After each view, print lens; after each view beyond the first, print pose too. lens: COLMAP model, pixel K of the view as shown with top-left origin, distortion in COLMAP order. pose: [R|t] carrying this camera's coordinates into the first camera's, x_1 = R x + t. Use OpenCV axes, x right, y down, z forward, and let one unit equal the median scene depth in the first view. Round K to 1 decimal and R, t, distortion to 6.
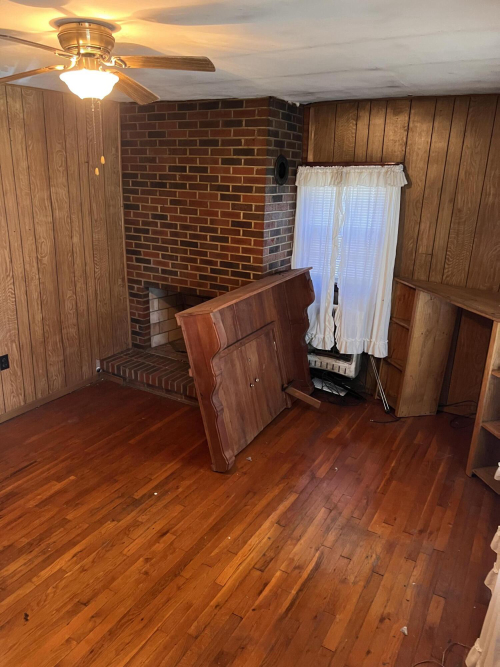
lens RADIAL K [[507.6, 0, 245.8], [0, 507.6, 334.5], [0, 0, 1]] dist [0.074720, -0.084758]
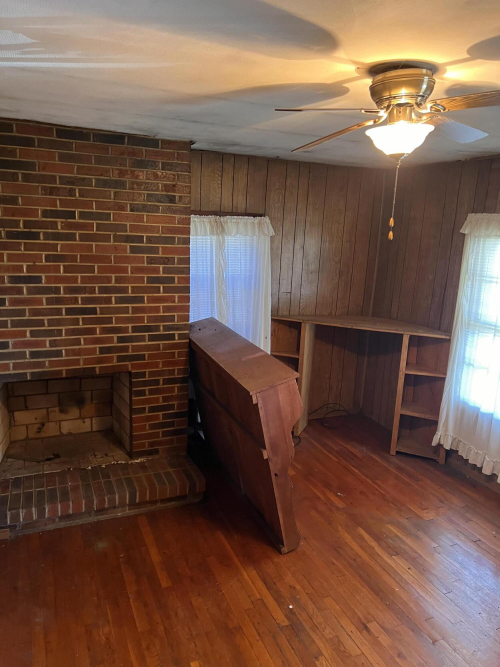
lens RADIAL K [[510.2, 0, 251.6], [0, 510.2, 338.9], [0, 0, 1]] dist [0.067611, -0.068457]
pose [[0.577879, -0.177921, 0.796492, -0.628209], [0.219601, 0.973852, 0.058213, -0.137191], [-0.786022, 0.141270, 0.601840, 0.377777]]
